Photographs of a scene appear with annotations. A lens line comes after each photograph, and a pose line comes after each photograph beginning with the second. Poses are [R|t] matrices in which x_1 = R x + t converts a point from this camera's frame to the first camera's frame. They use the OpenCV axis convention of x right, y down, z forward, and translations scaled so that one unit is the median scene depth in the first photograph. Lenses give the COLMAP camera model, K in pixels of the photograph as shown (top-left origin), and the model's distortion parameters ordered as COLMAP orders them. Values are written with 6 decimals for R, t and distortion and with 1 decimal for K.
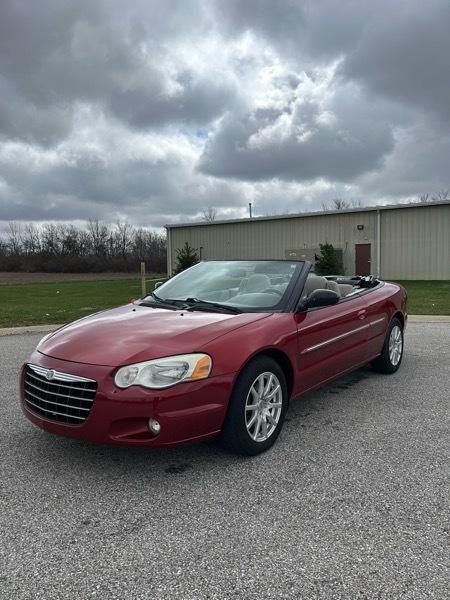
lens RADIAL K [[483.2, 0, 225.0], [0, 483.2, 300.0], [0, 0, 1]] dist [0.012606, -0.008734]
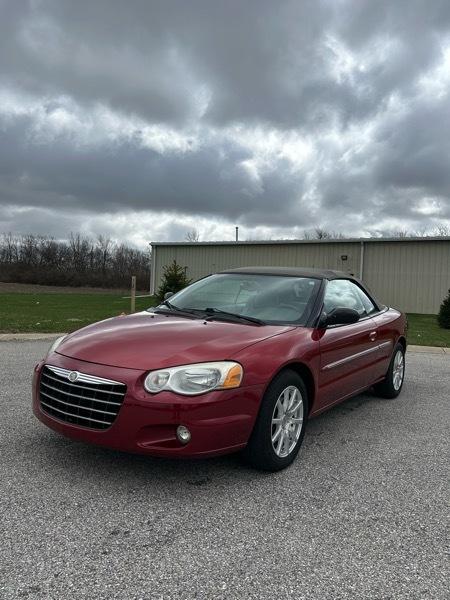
lens RADIAL K [[483.4, 0, 225.8], [0, 483.4, 288.5], [0, 0, 1]] dist [0.004791, -0.002854]
pose [[0.996430, 0.062137, 0.057146, -0.125672], [-0.057747, 0.995472, -0.075500, 0.036228], [-0.061579, 0.071931, 0.995507, 0.011338]]
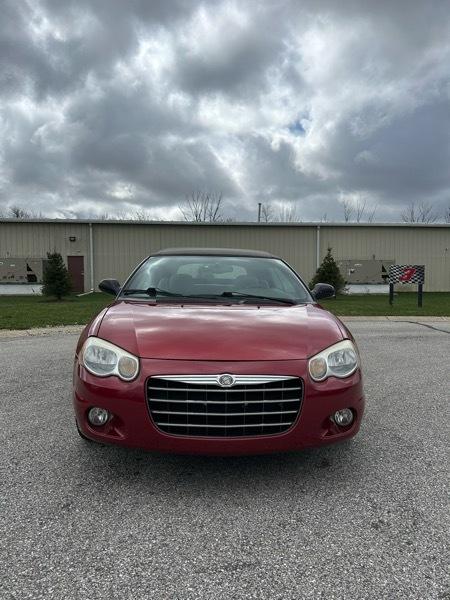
lens RADIAL K [[483.2, 0, 225.0], [0, 483.2, 300.0], [0, 0, 1]] dist [0.012606, -0.008734]
pose [[0.725797, -0.006524, 0.687878, -0.902272], [0.032778, 0.999147, -0.025110, 0.043893], [-0.687128, 0.040772, 0.725392, 0.427502]]
